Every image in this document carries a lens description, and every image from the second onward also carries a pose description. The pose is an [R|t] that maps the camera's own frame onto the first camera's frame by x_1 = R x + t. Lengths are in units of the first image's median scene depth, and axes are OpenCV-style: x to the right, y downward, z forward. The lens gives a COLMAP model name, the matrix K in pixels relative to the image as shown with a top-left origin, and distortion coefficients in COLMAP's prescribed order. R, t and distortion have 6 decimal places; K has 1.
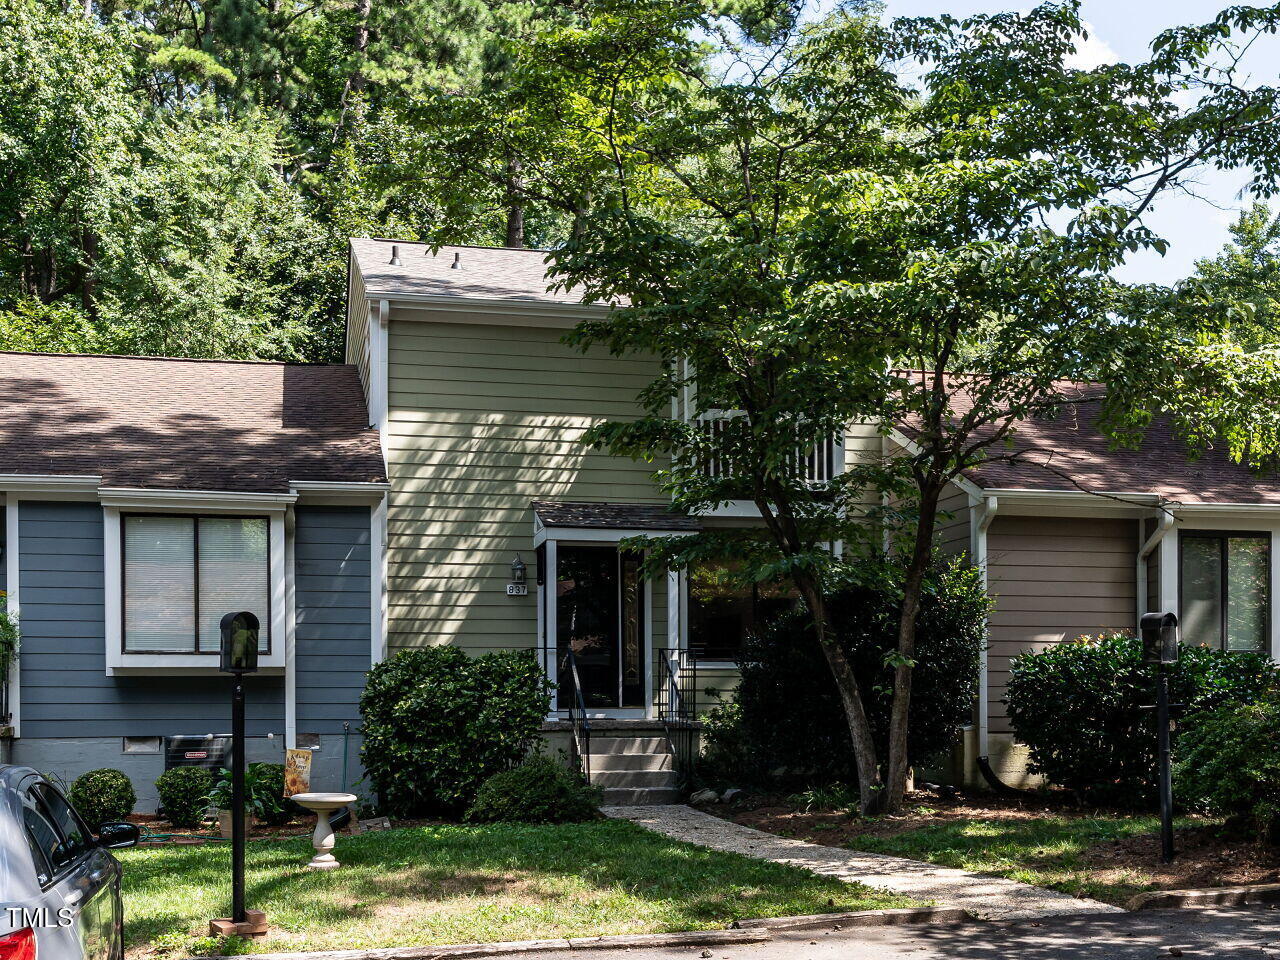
lens RADIAL K [[645.4, 0, 640.0], [0, 645.4, 480.0], [0, 0, 1]] dist [-0.000939, -0.000149]
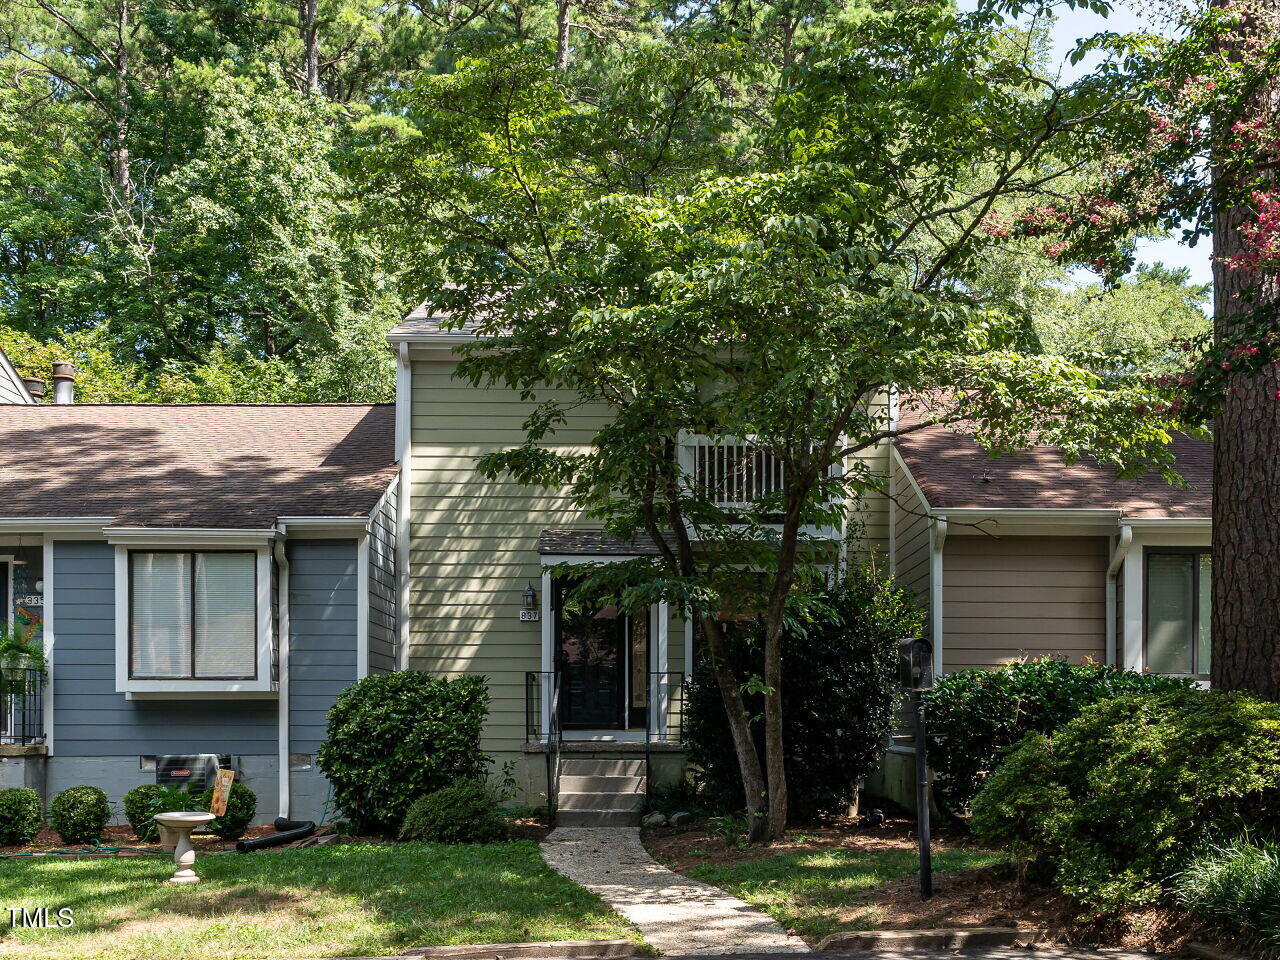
lens RADIAL K [[631.7, 0, 640.0], [0, 631.7, 508.5], [0, 0, 1]] dist [0.001432, 0.000828]
pose [[0.995994, -0.025241, -0.085784, 0.144957], [0.025547, 0.999671, 0.002464, 0.000258], [0.085694, -0.004645, 0.996311, 0.010392]]
